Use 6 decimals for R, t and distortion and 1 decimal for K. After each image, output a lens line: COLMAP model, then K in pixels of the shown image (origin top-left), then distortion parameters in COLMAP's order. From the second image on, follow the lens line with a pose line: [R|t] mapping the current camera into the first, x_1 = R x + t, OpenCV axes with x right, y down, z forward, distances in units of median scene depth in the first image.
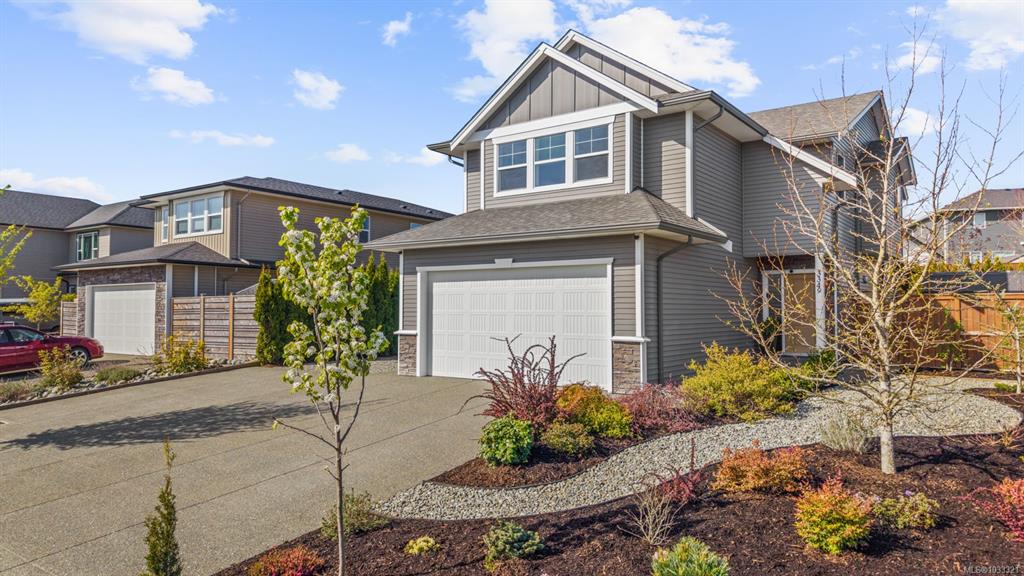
lens RADIAL K [[689.4, 0, 508.8], [0, 689.4, 284.8], [0, 0, 1]] dist [0.062779, -0.122512]
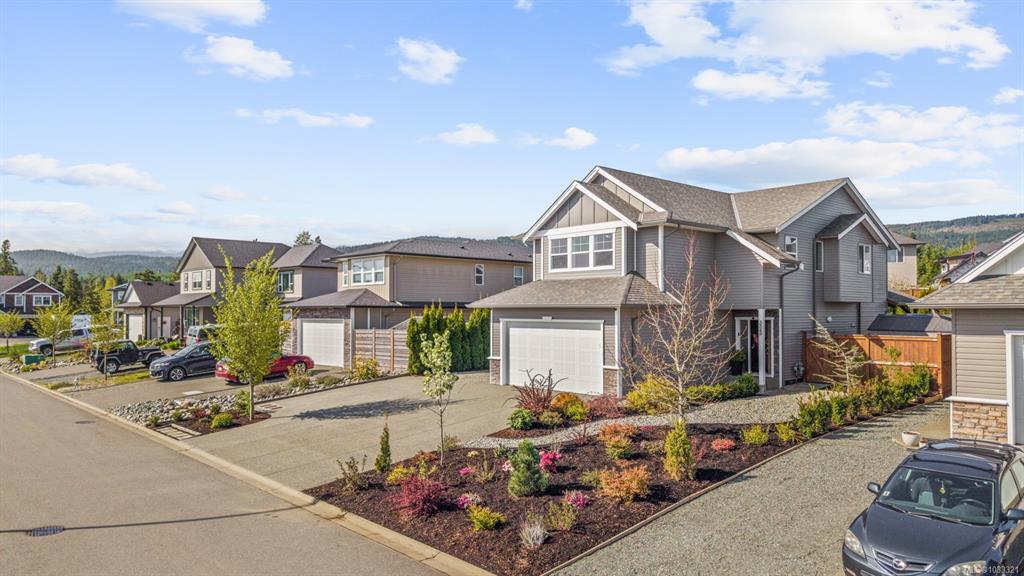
lens RADIAL K [[689.4, 0, 508.8], [0, 689.4, 284.8], [0, 0, 1]] dist [0.062779, -0.122512]
pose [[0.981449, -0.009876, -0.191468, 0.204523], [0.009784, 0.999951, -0.001427, -0.104694], [0.191473, -0.000472, 0.981498, -0.615886]]
